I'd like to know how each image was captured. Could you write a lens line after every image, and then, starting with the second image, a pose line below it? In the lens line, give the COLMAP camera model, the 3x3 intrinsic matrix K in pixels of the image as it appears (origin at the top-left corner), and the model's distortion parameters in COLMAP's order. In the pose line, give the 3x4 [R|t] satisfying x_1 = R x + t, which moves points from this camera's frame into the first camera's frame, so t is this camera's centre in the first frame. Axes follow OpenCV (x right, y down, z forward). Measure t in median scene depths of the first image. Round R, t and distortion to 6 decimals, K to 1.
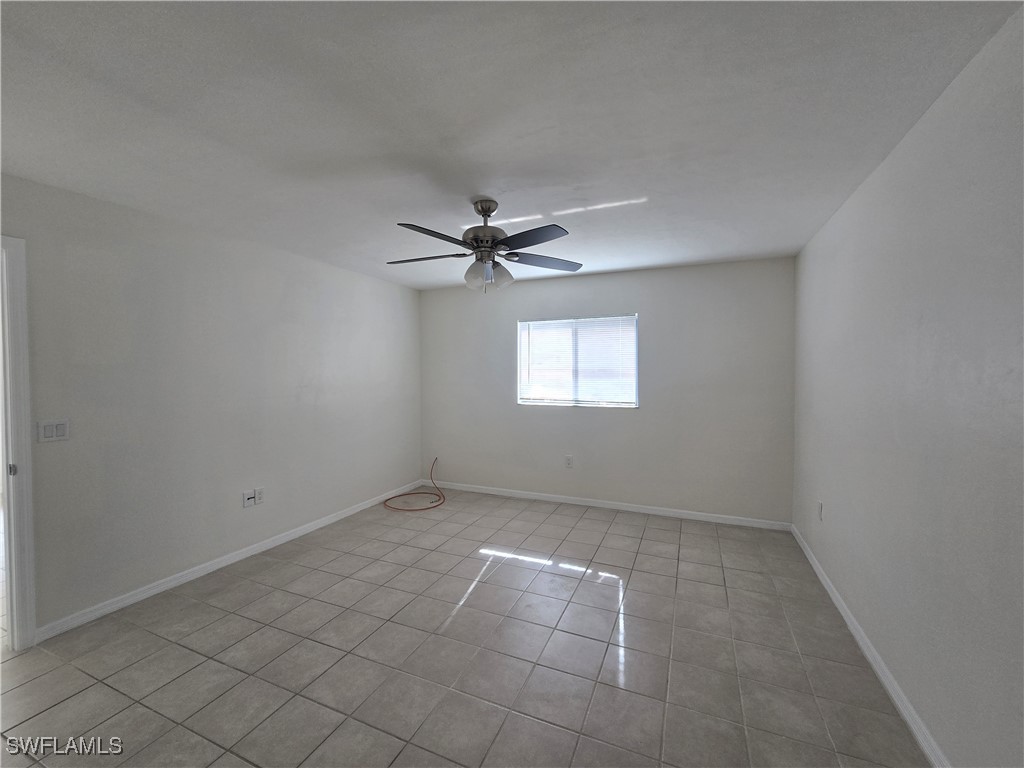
lens RADIAL K [[421.1, 0, 513.0], [0, 421.1, 380.6], [0, 0, 1]] dist [-0.001617, 0.000050]
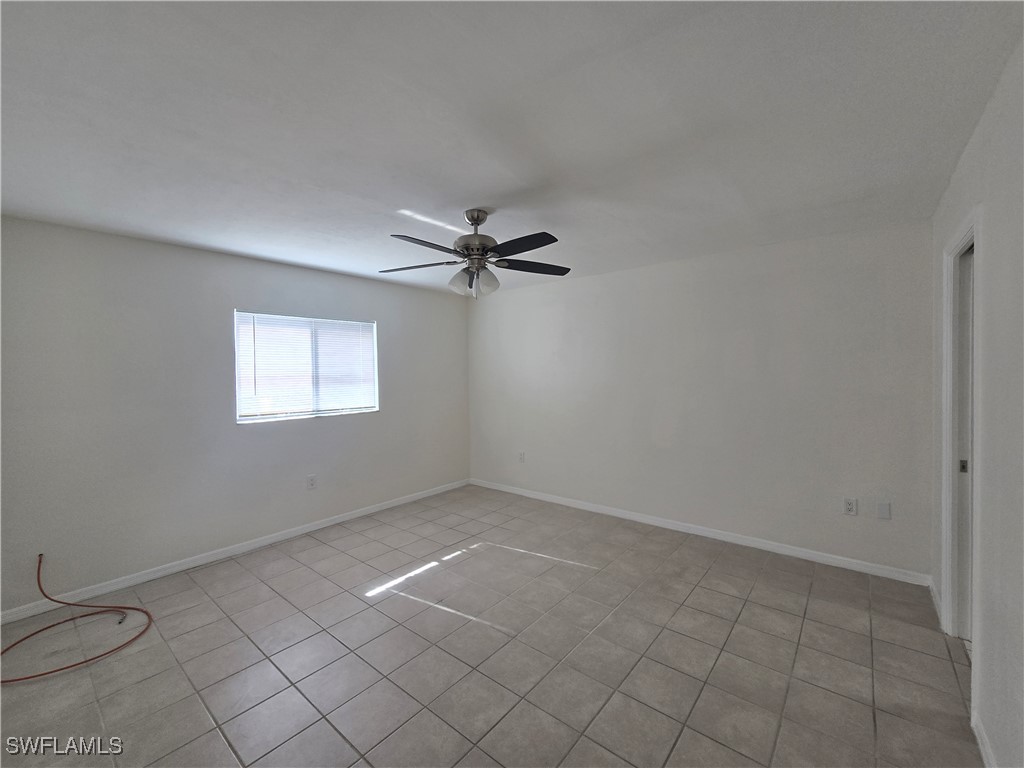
lens RADIAL K [[421.1, 0, 513.0], [0, 421.1, 380.6], [0, 0, 1]] dist [-0.001617, 0.000050]
pose [[0.282392, -0.024512, 0.958986, -0.652540], [0.035358, 0.999260, 0.015129, -0.016525], [-0.958647, 0.029635, 0.283050, 0.400669]]
